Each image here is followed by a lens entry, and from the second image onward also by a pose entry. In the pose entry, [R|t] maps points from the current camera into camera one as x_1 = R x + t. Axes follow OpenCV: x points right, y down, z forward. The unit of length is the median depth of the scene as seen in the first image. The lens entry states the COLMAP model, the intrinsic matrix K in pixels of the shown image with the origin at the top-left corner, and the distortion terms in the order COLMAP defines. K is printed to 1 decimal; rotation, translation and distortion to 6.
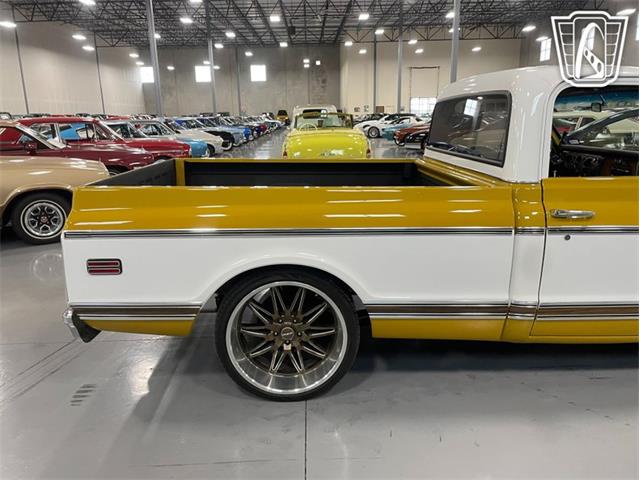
lens RADIAL K [[482.2, 0, 313.3], [0, 482.2, 233.8], [0, 0, 1]] dist [0.069020, -0.093602]
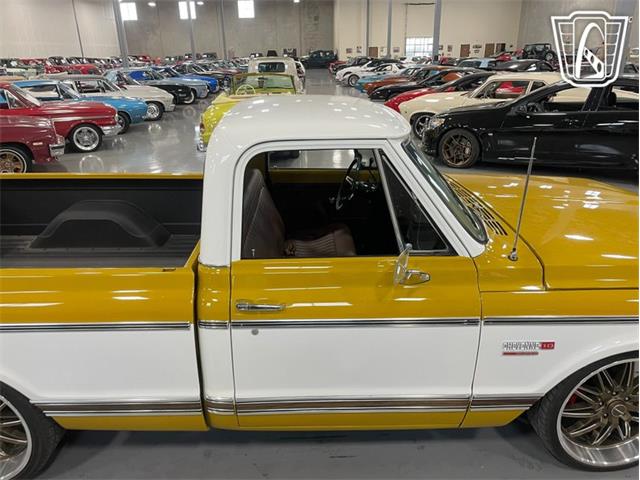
lens RADIAL K [[482.2, 0, 316.2], [0, 482.2, 244.1], [0, 0, 1]] dist [0.069020, -0.093602]
pose [[1.000000, -0.000268, 0.000068, 0.125941], [0.000257, 0.990798, 0.135348, -0.052556], [-0.000104, -0.135348, 0.990798, 0.034829]]
